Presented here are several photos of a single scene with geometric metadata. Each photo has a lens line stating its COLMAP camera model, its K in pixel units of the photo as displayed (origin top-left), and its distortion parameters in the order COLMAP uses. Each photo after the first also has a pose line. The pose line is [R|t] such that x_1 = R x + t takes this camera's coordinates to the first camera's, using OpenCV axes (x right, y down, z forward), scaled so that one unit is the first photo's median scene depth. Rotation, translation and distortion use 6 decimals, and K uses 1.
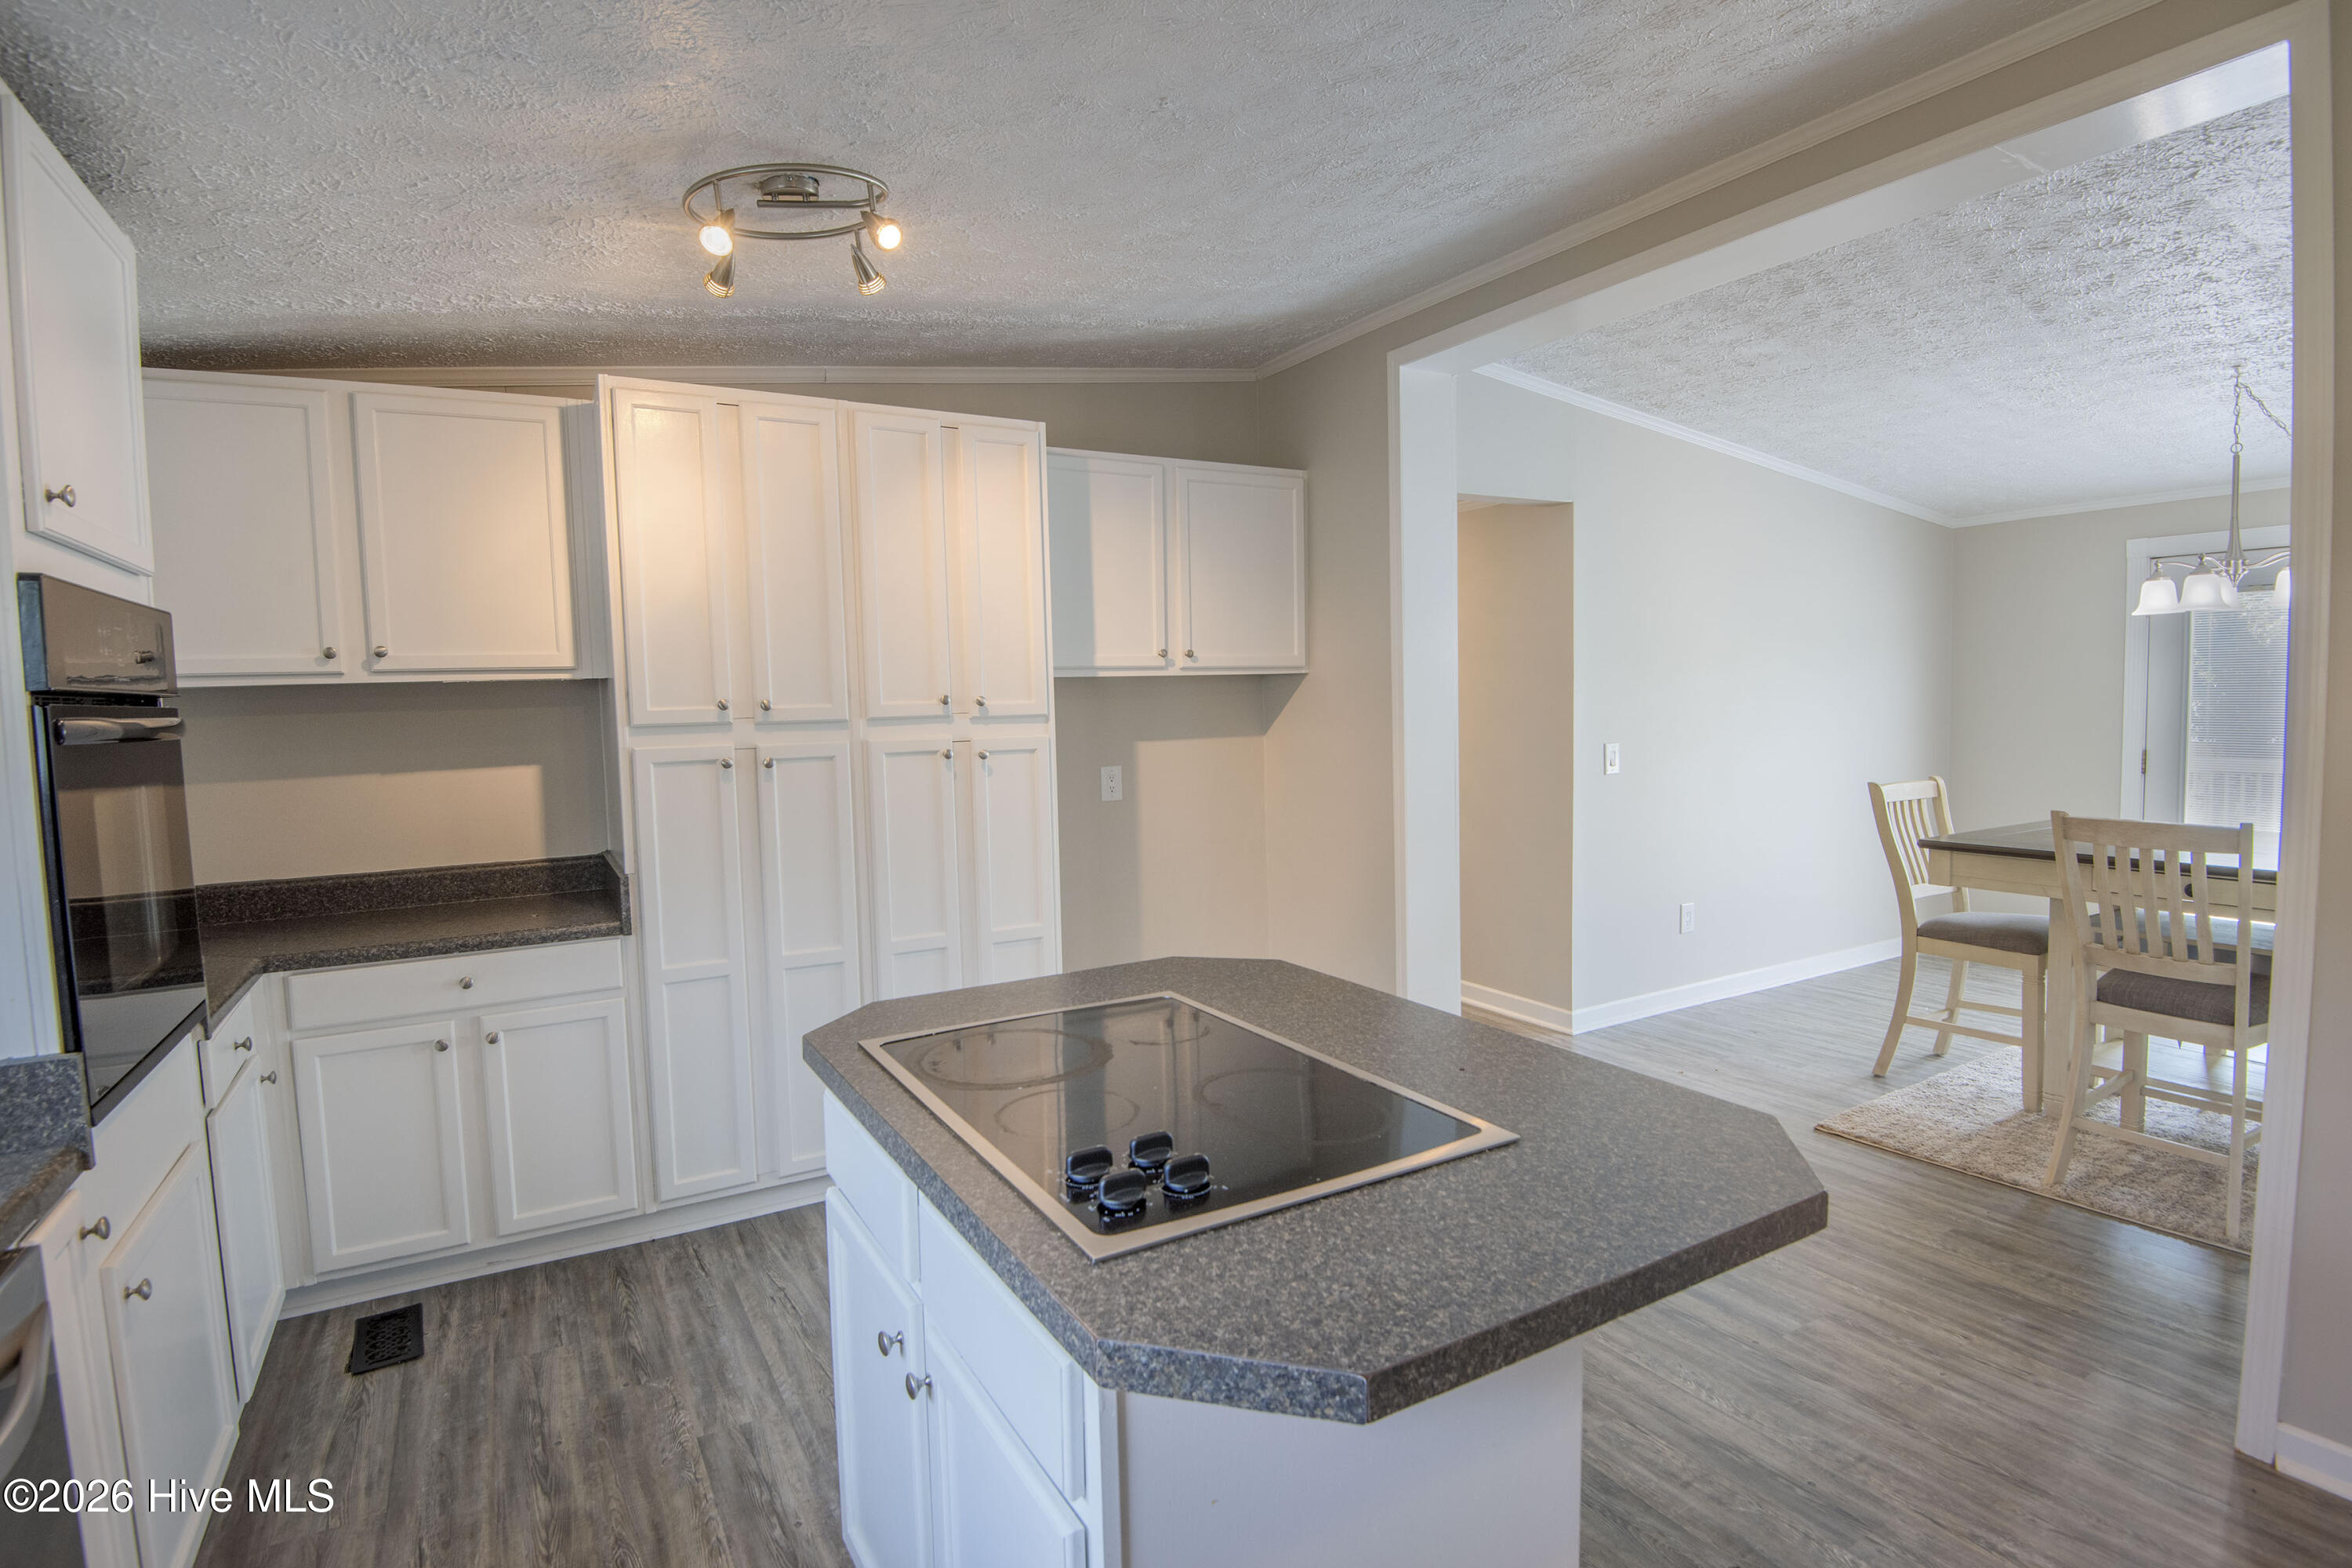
lens RADIAL K [[1179.9, 0, 1169.6], [0, 1179.9, 769.9], [0, 0, 1]] dist [-0.000001, -0.022943]
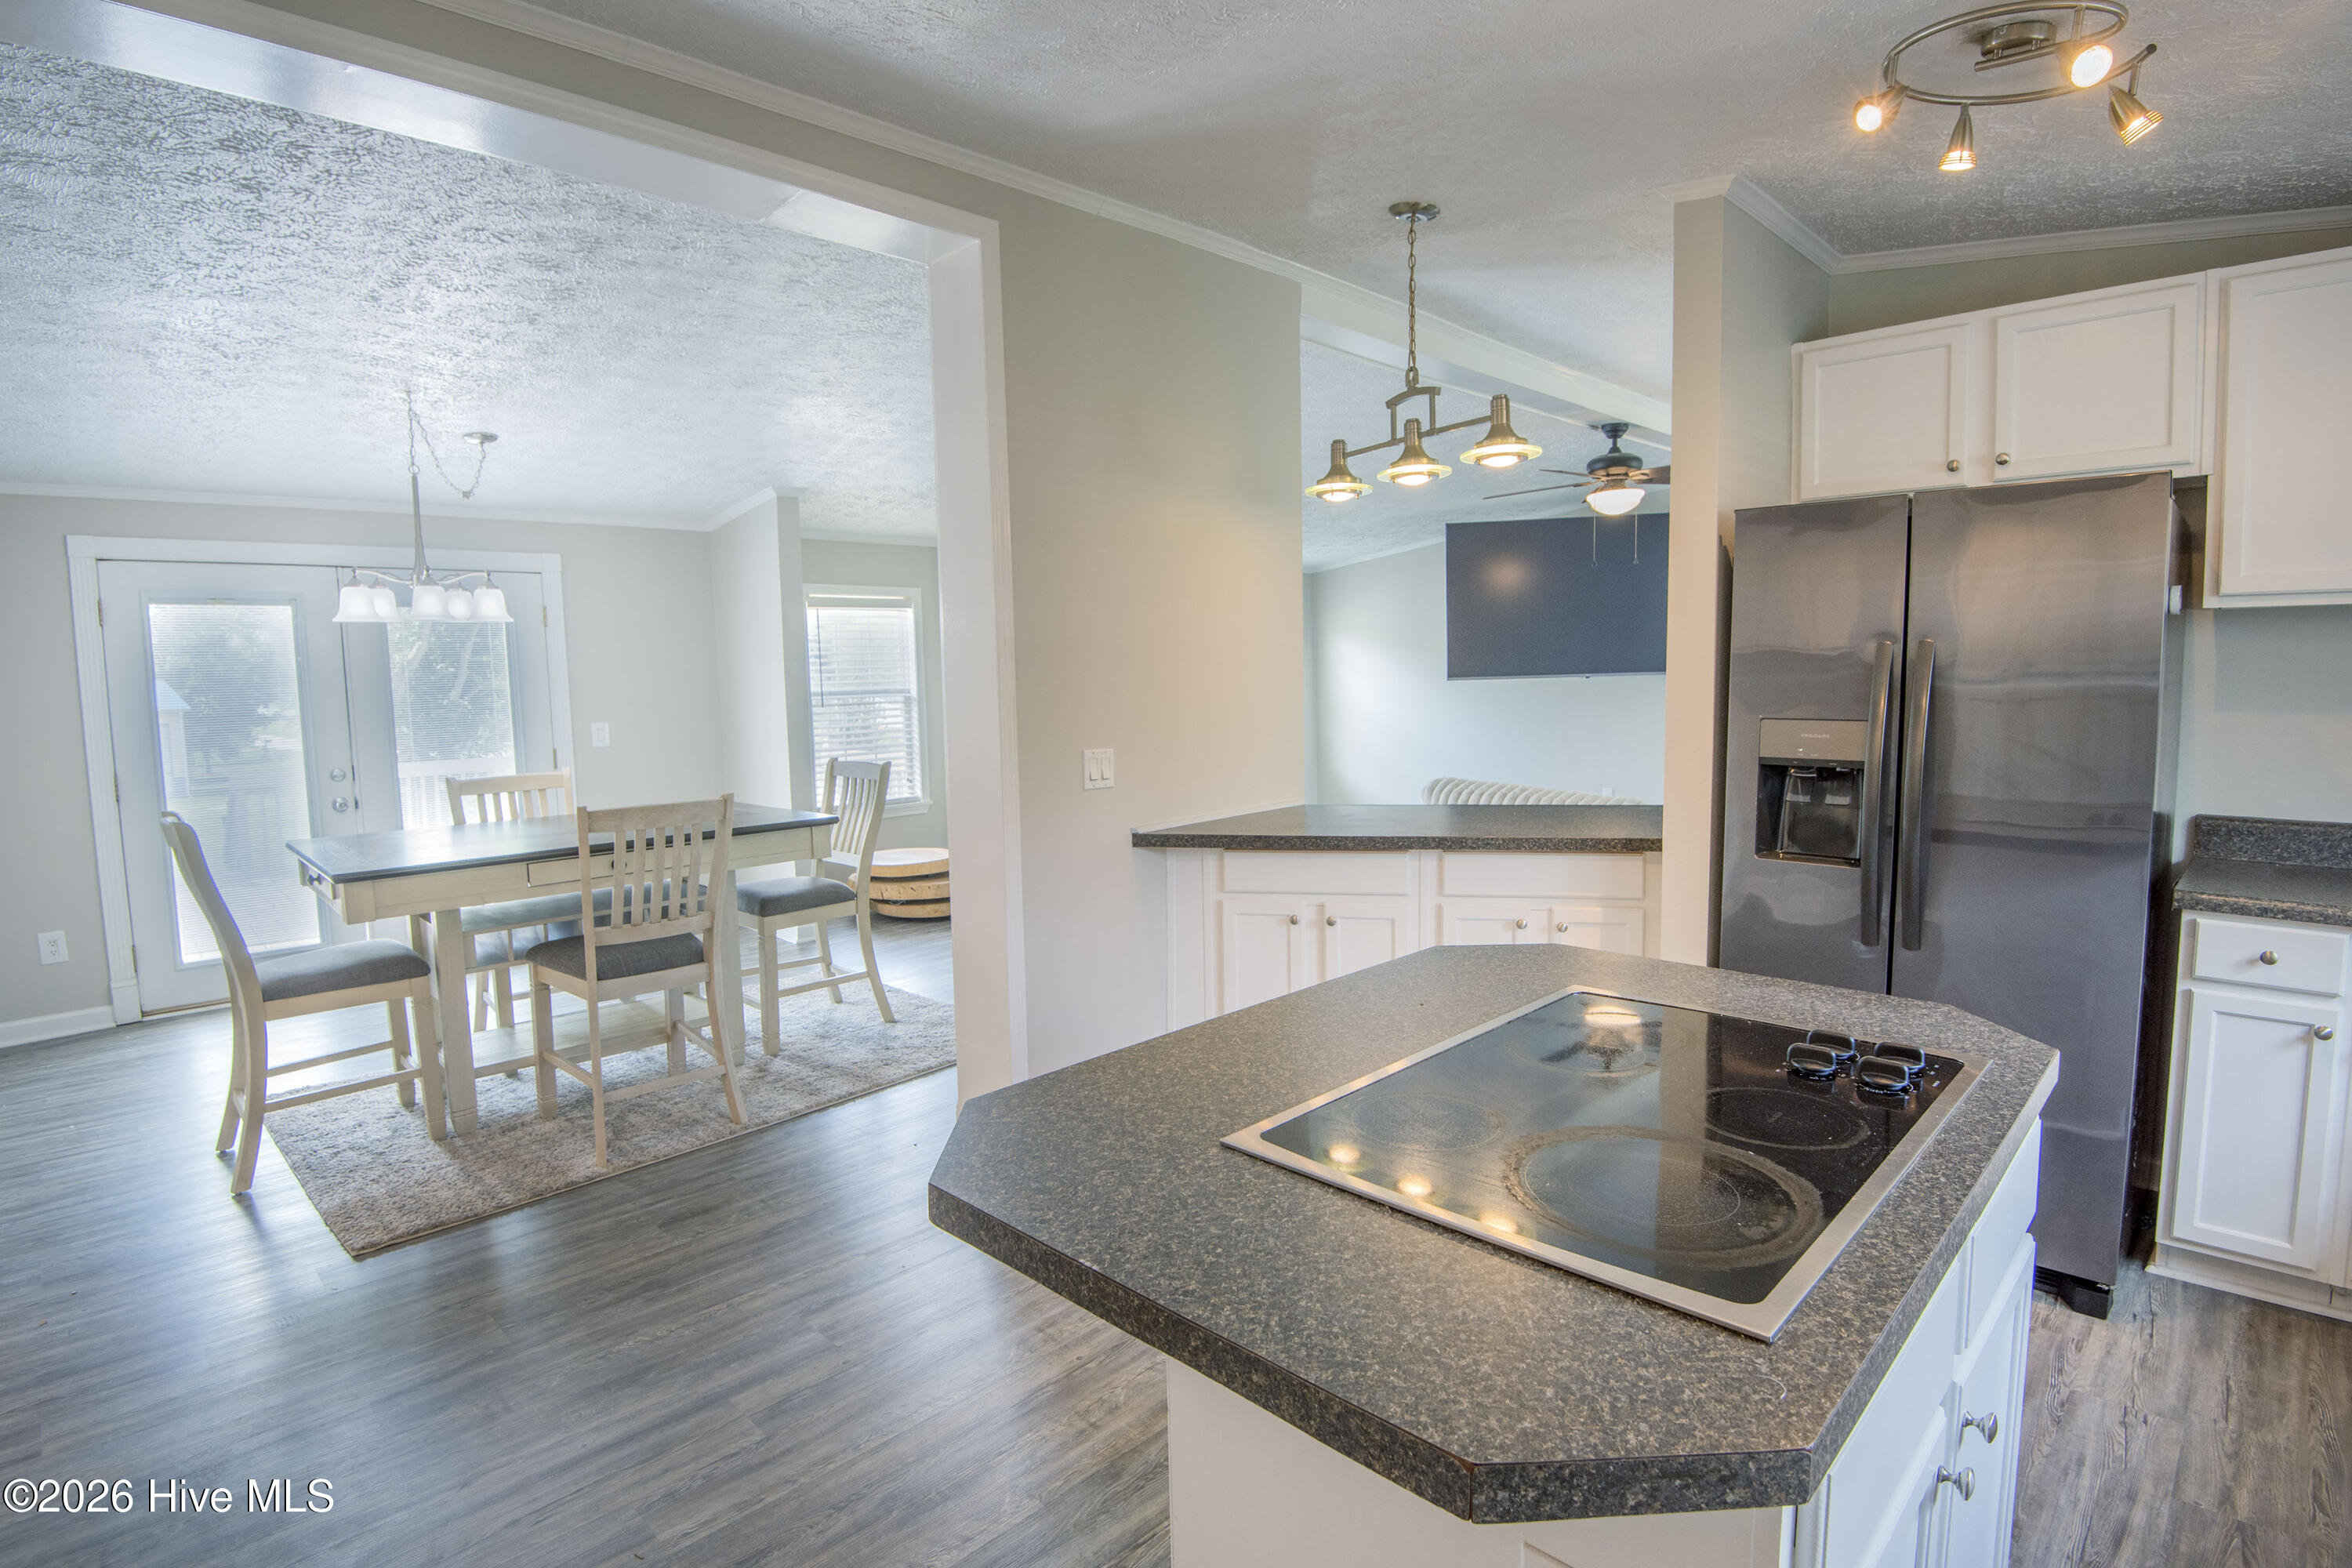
lens RADIAL K [[1179.9, 0, 1169.6], [0, 1179.9, 769.9], [0, 0, 1]] dist [-0.000001, -0.022943]
pose [[-0.259835, -0.054486, 0.964115, -0.385047], [0.087421, 0.992980, 0.079678, -0.035378], [-0.961688, 0.104987, -0.253248, 0.779154]]
